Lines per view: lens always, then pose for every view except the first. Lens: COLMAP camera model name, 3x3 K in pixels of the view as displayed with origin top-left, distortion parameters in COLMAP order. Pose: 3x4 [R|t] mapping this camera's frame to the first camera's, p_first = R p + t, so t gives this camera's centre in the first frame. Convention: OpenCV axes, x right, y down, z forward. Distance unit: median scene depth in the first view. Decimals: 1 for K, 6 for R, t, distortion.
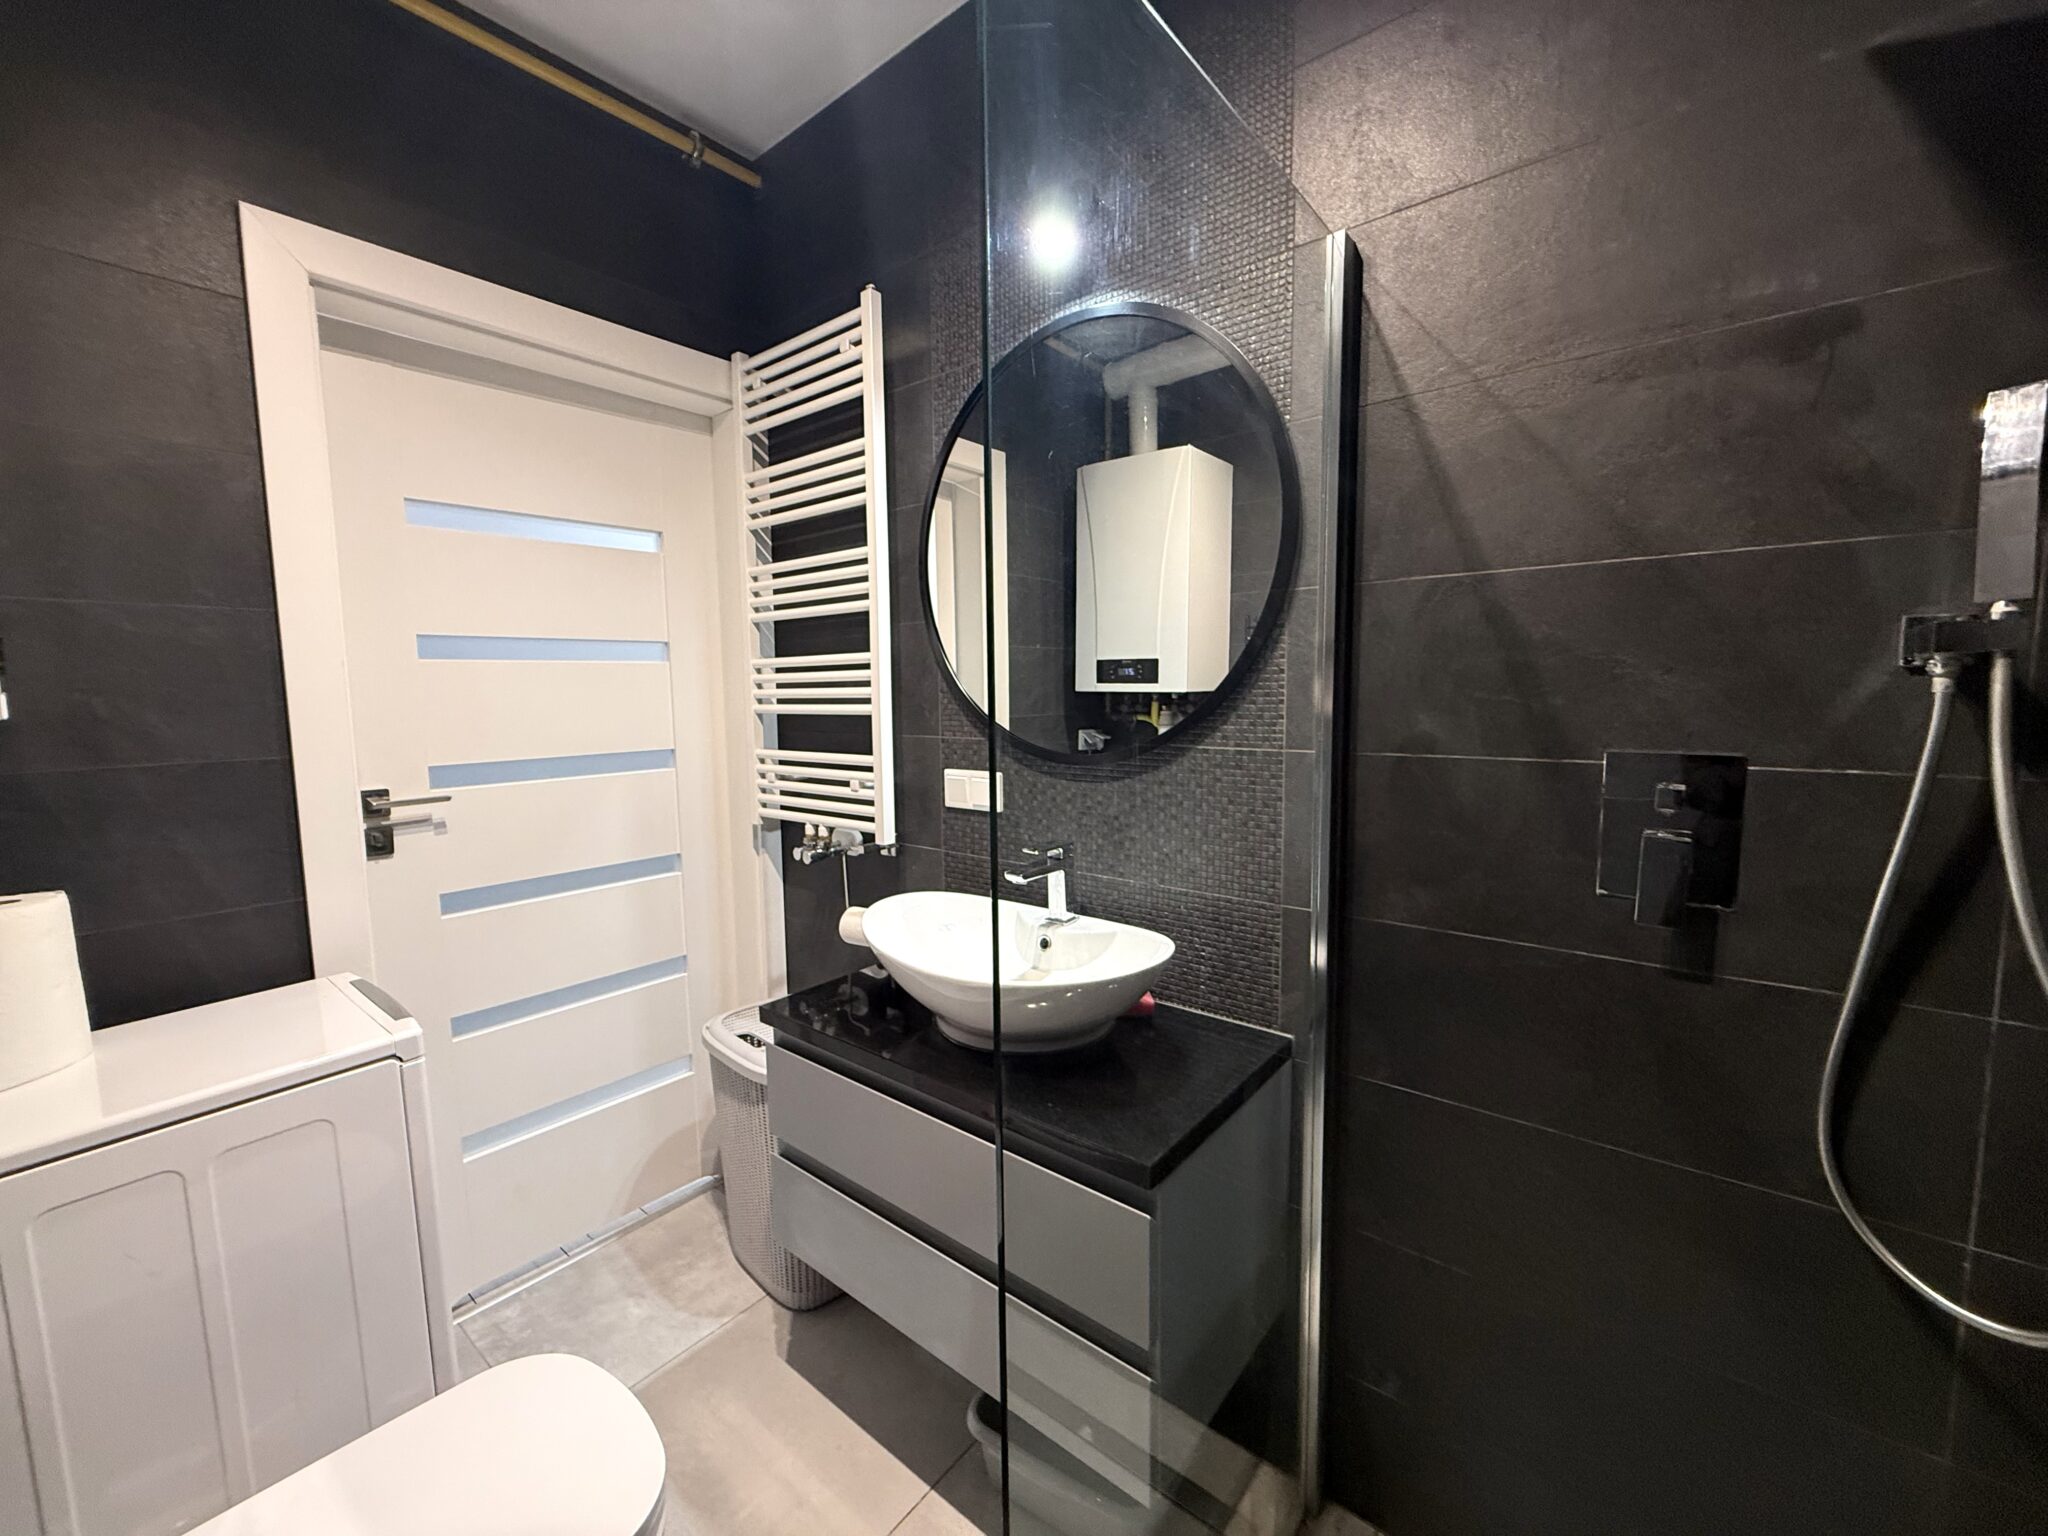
lens RADIAL K [[814.4, 0, 1004.1], [0, 814.4, 768.8], [0, 0, 1]] dist [-0.001154, 0.000311]
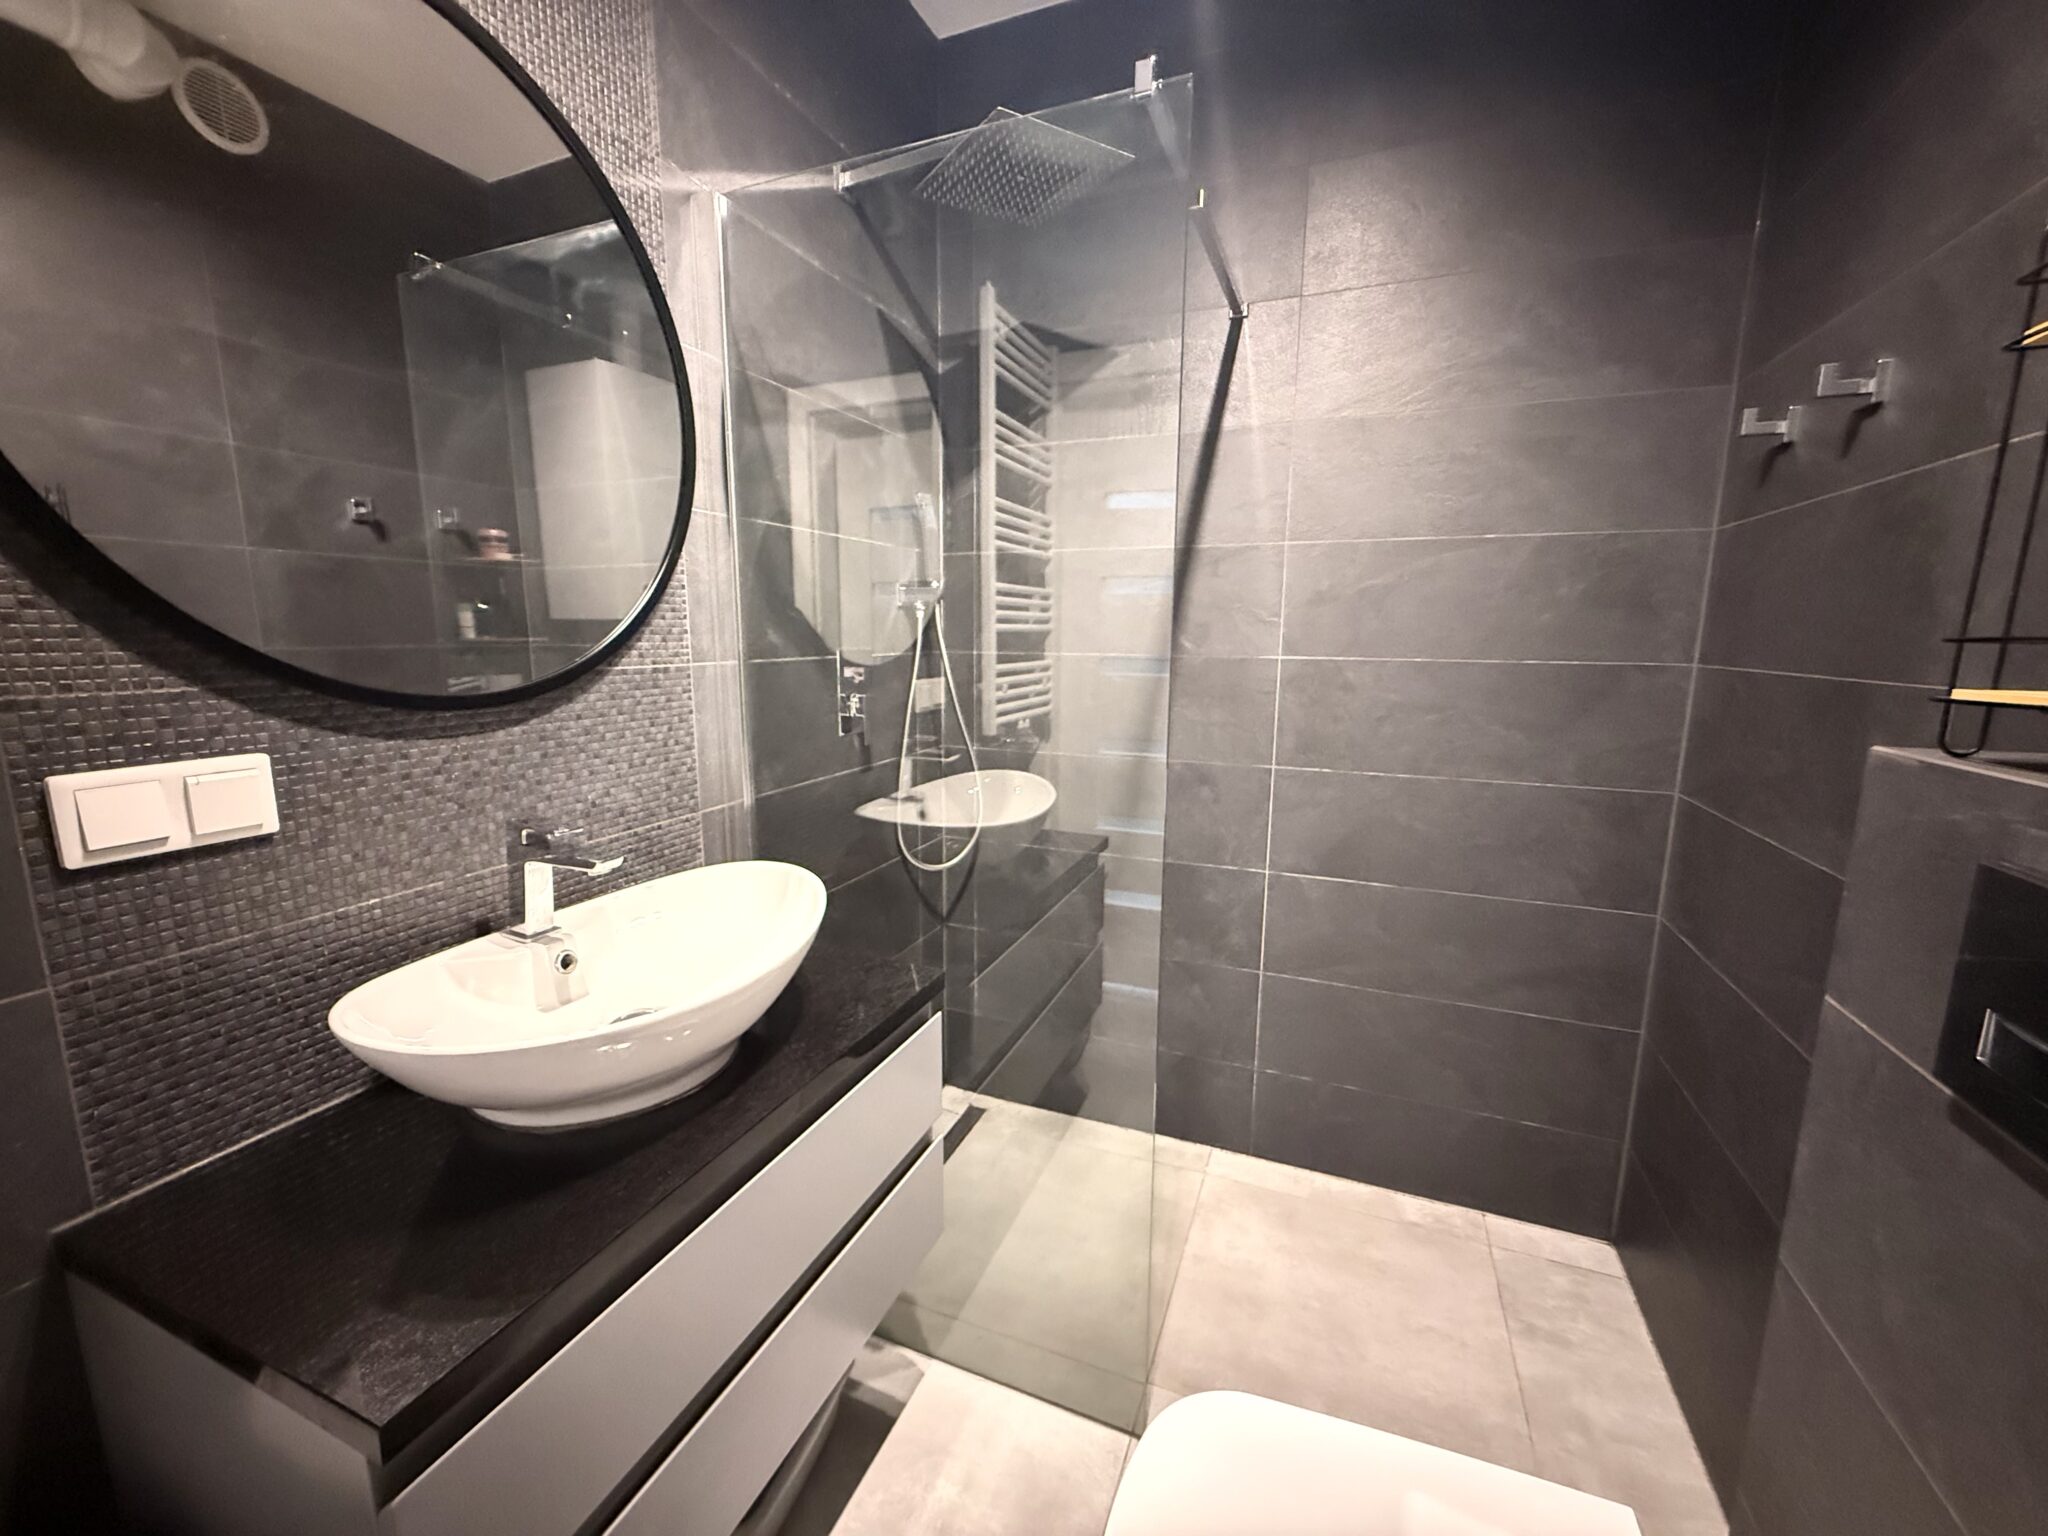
lens RADIAL K [[814.4, 0, 1019.7], [0, 814.4, 785.4], [0, 0, 1]] dist [-0.001154, 0.000311]
pose [[-0.298131, -0.164262, 0.940285, -0.708237], [0.093438, 0.975328, 0.200010, -0.037059], [-0.949941, 0.147487, -0.275427, 0.812807]]
